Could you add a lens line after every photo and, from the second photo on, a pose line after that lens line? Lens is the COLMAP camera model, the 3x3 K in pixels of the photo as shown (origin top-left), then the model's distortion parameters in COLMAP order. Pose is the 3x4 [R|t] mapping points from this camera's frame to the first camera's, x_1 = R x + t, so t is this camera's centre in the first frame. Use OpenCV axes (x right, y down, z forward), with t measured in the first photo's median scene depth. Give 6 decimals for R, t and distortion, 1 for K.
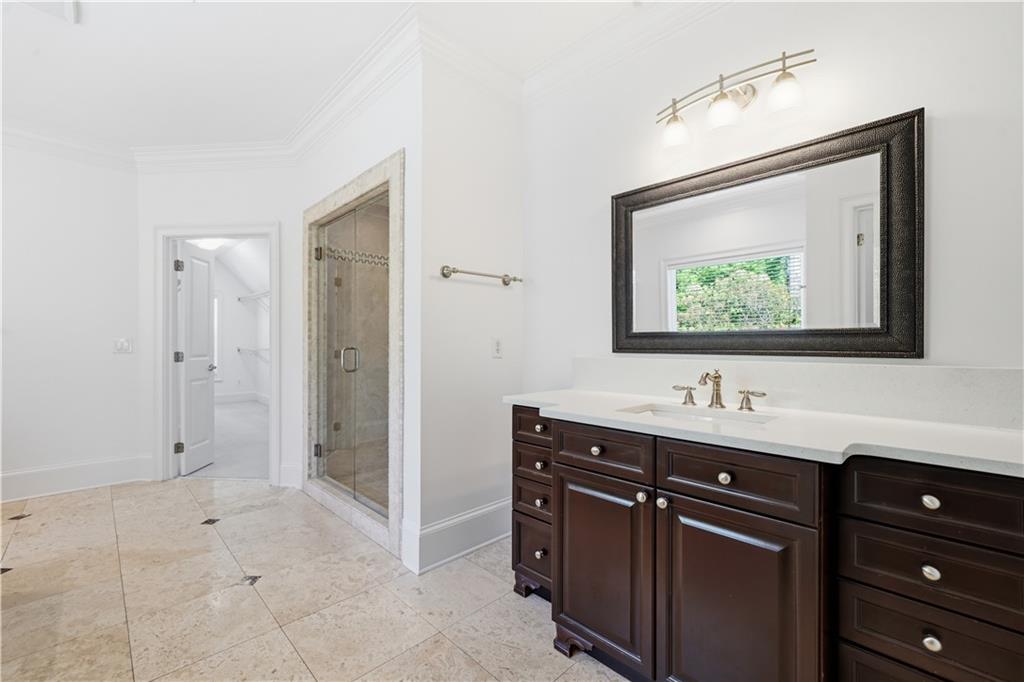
lens RADIAL K [[475.4, 0, 515.9], [0, 475.4, 340.7], [0, 0, 1]] dist [-0.002519, -0.001615]
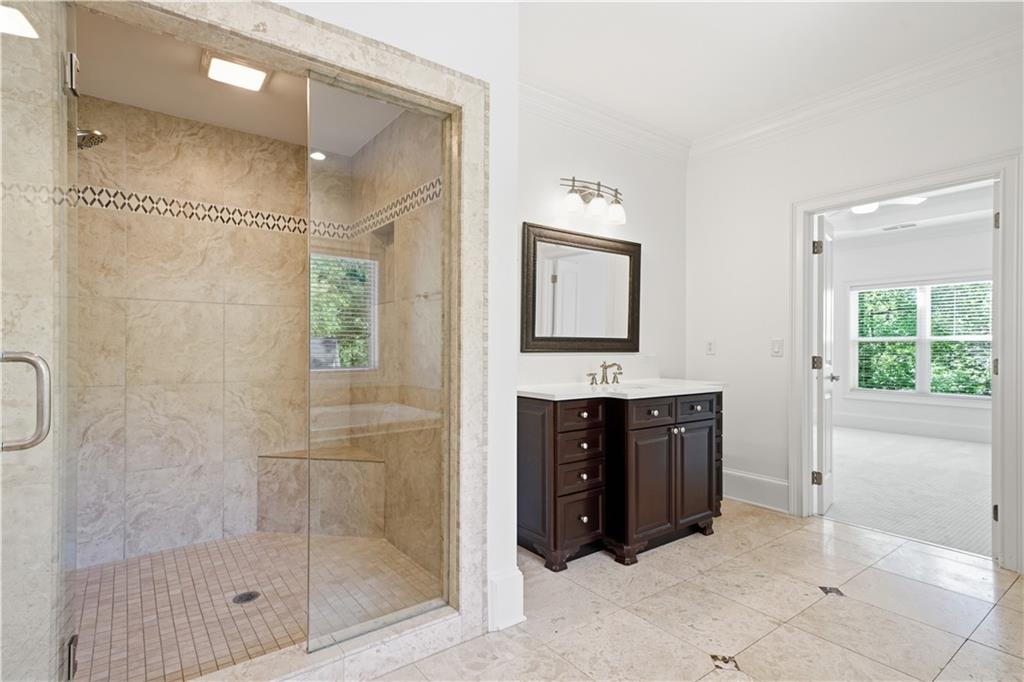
lens RADIAL K [[513.1, 0, 509.4], [0, 513.1, 344.4], [0, 0, 1]] dist [0.017842, 0.000223]
pose [[0.070139, 0.005595, 0.997522, -1.280712], [-0.009298, 0.999945, -0.004955, 0.013050], [-0.997494, -0.008927, 0.070187, 1.108078]]
